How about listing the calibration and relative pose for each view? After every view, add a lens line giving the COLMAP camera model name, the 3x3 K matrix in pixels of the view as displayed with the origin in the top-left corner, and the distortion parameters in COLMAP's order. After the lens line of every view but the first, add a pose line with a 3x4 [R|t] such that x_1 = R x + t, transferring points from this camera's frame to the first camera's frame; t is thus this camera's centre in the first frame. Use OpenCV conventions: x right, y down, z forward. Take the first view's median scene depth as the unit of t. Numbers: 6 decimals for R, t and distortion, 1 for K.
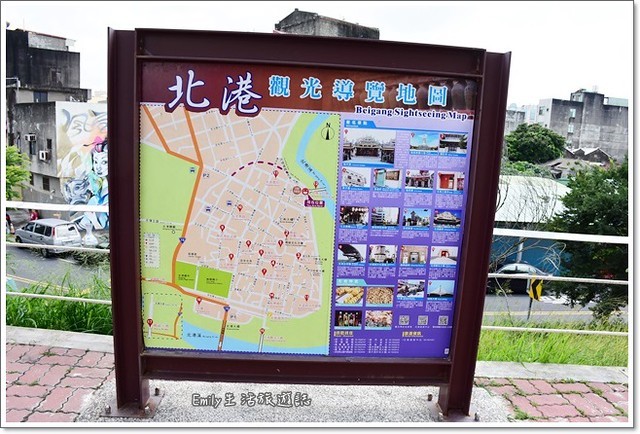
lens RADIAL K [[489.1, 0, 317.2], [0, 489.1, 218.6], [0, 0, 1]] dist [-0.153256, 0.109562]
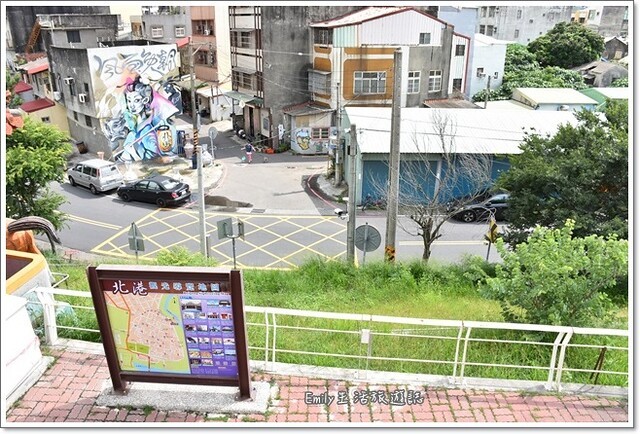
lens RADIAL K [[489.1, 0, 317.2], [0, 489.1, 218.6], [0, 0, 1]] dist [-0.153256, 0.109562]
pose [[0.995133, -0.012911, -0.097696, 0.940618], [0.034021, 0.975438, 0.217633, -1.034928], [0.092487, -0.219897, 0.971129, -1.185711]]
